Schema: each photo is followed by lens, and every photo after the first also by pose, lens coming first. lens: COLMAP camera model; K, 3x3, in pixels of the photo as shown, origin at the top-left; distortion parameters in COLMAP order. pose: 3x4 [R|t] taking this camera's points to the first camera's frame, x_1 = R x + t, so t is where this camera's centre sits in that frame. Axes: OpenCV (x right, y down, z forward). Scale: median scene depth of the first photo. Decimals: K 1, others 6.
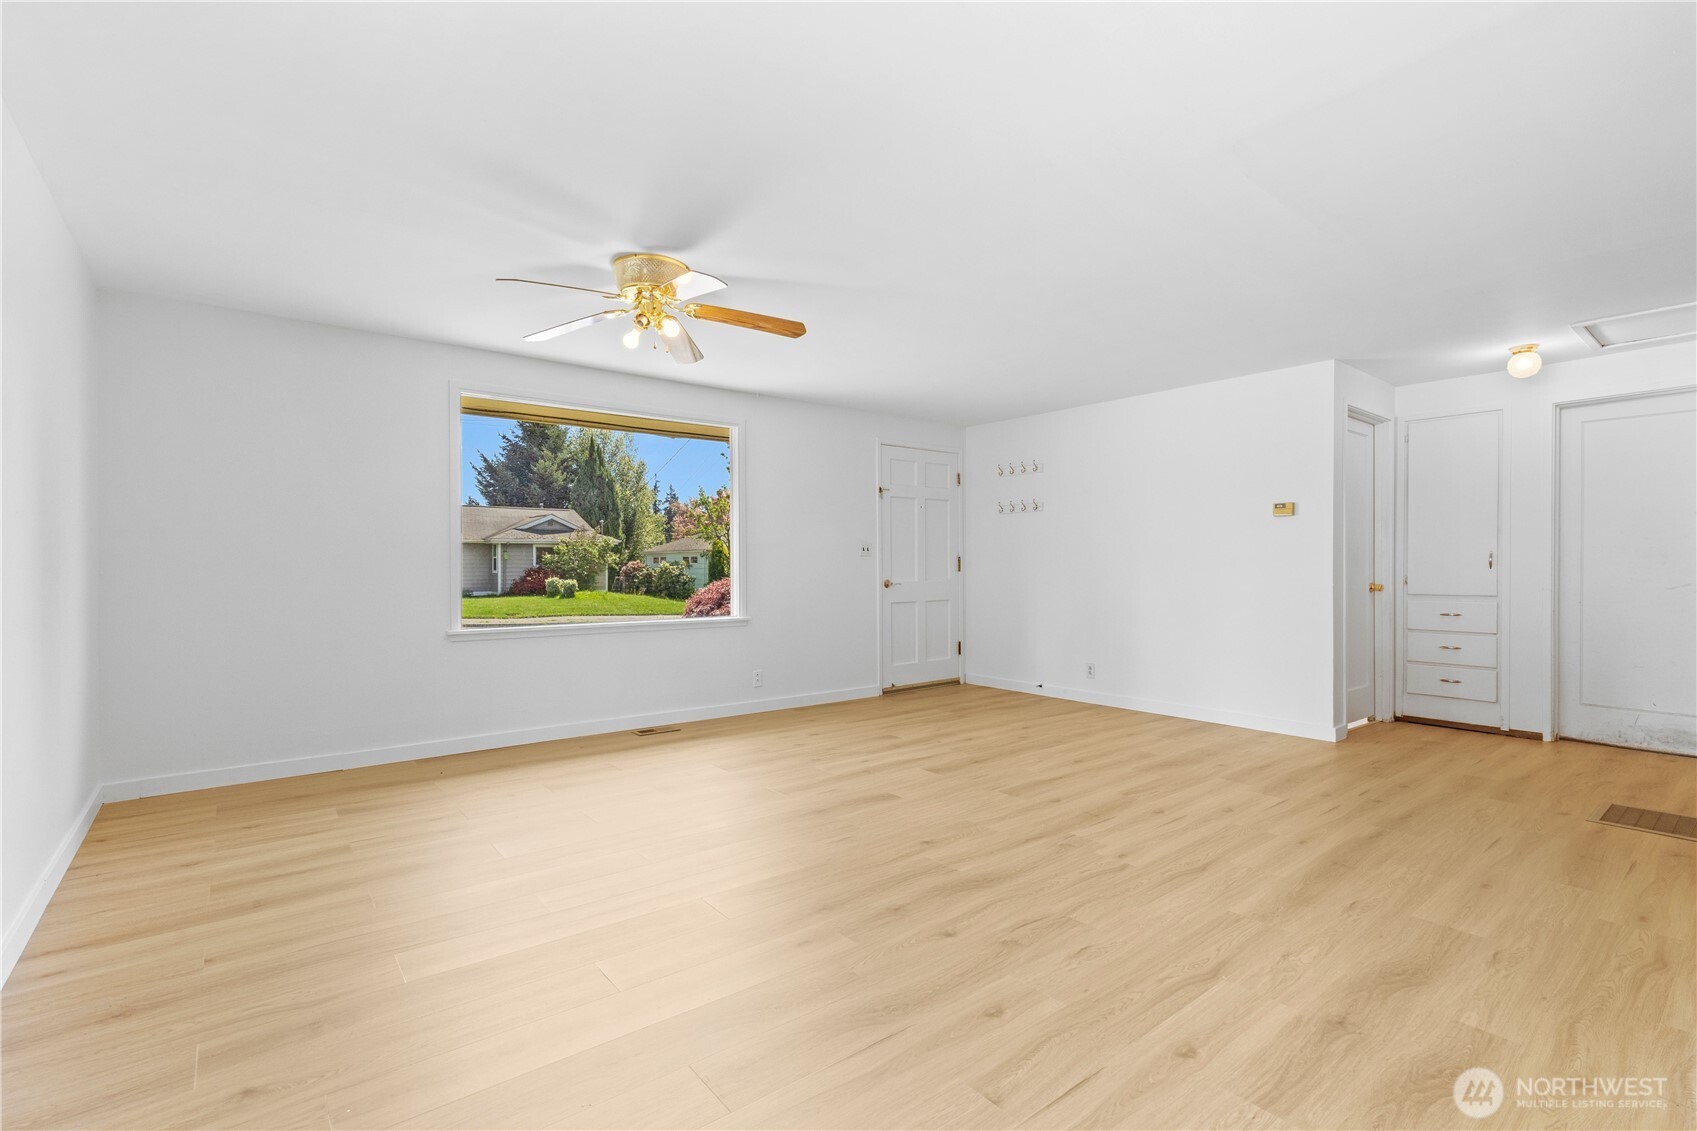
lens RADIAL K [[780.6, 0, 840.4], [0, 780.6, 563.8], [0, 0, 1]] dist [-0.008706, 0.004297]
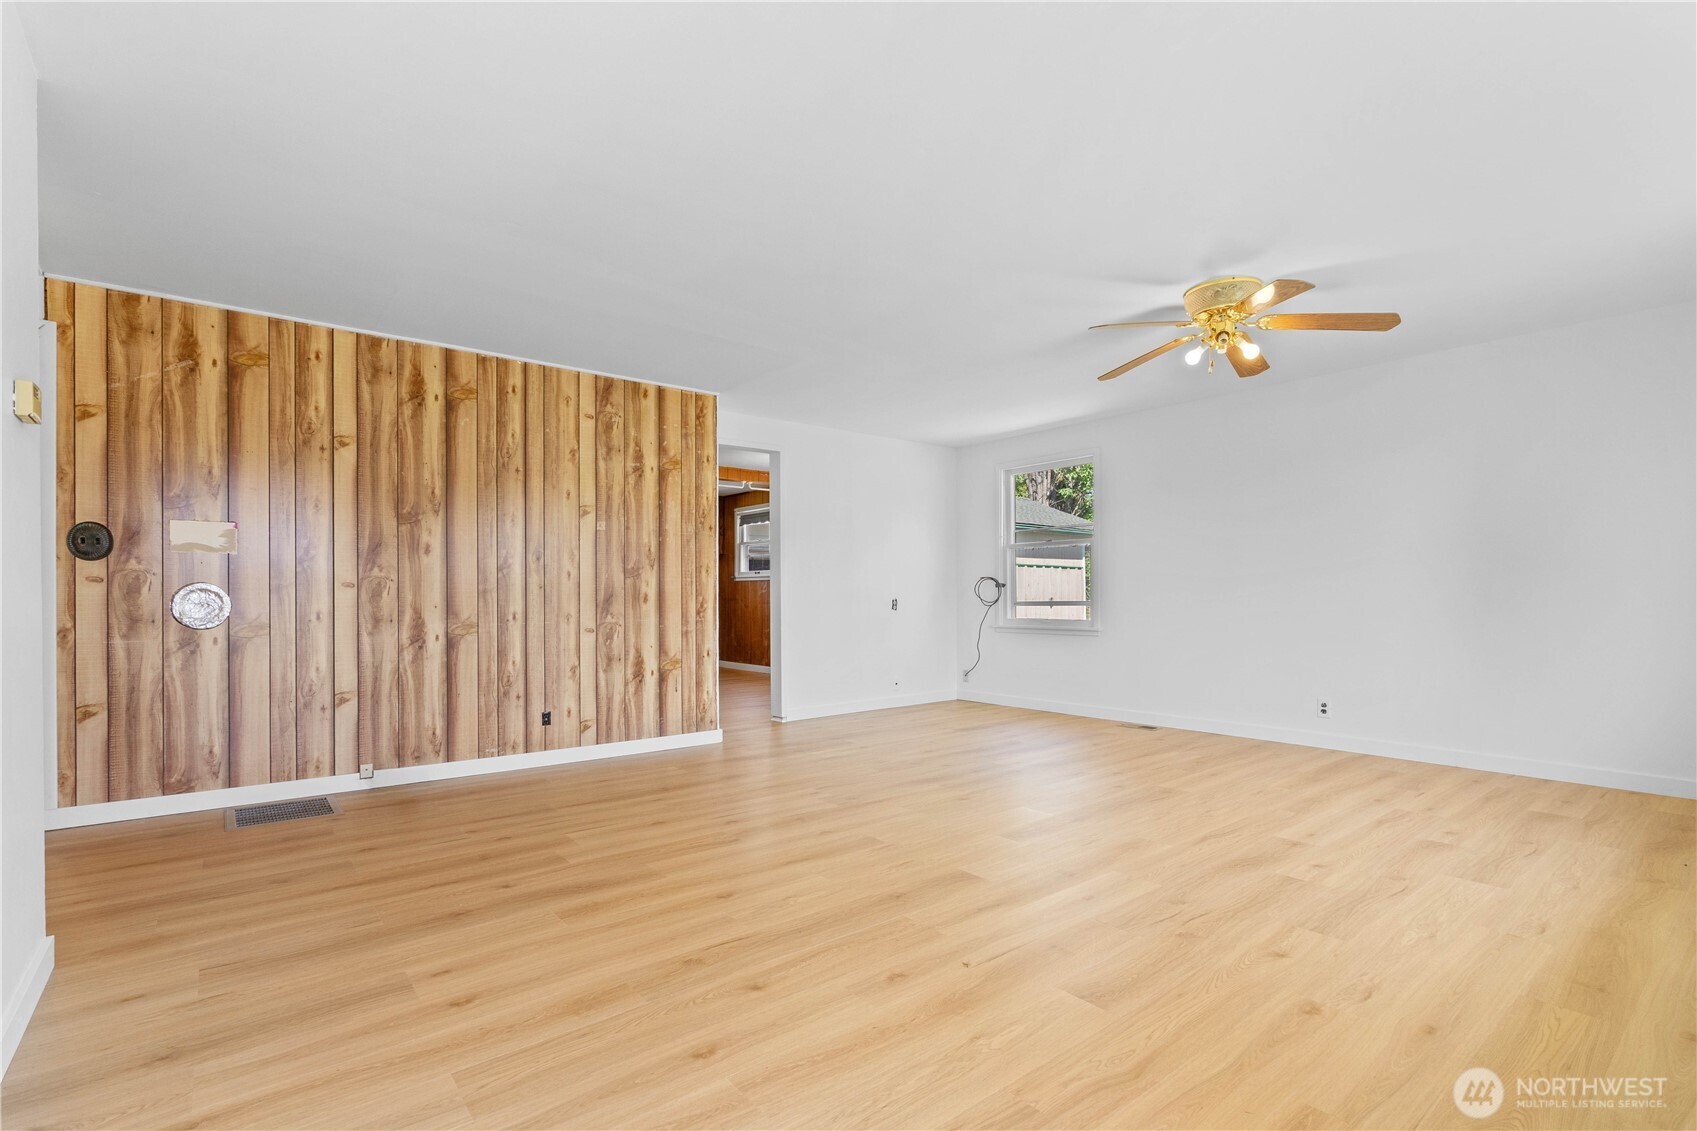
lens RADIAL K [[780.6, 0, 820.1], [0, 780.6, 590.8], [0, 0, 1]] dist [-0.008706, 0.004297]
pose [[-0.999764, 0.004308, 0.021311, 0.261294], [0.004174, 0.999971, -0.006325, 0.031654], [-0.021337, -0.006235, -0.999753, 1.888408]]
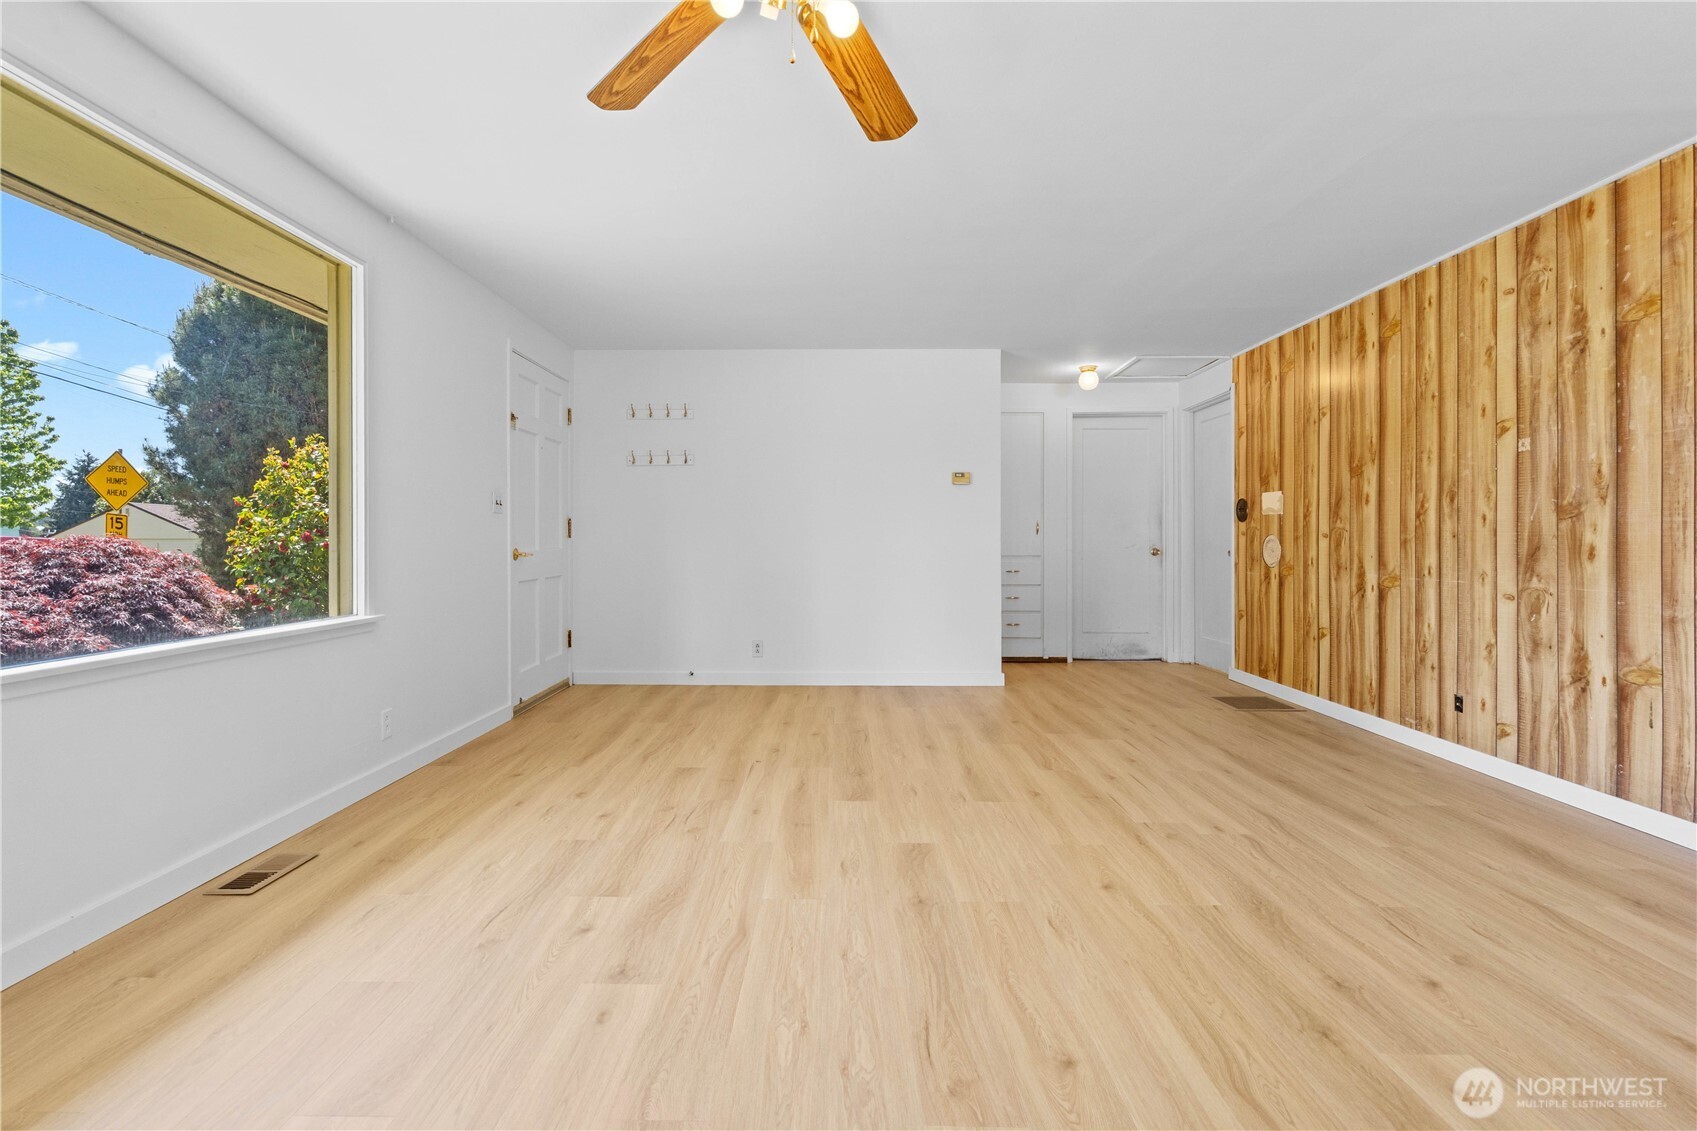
lens RADIAL K [[780.6, 0, 844.1], [0, 780.6, 533.4], [0, 0, 1]] dist [-0.008706, 0.004297]
pose [[0.625318, 0.008547, 0.780324, -0.530762], [-0.002378, 0.999956, -0.009048, 0.023552], [-0.780367, 0.003803, 0.625311, 0.619428]]
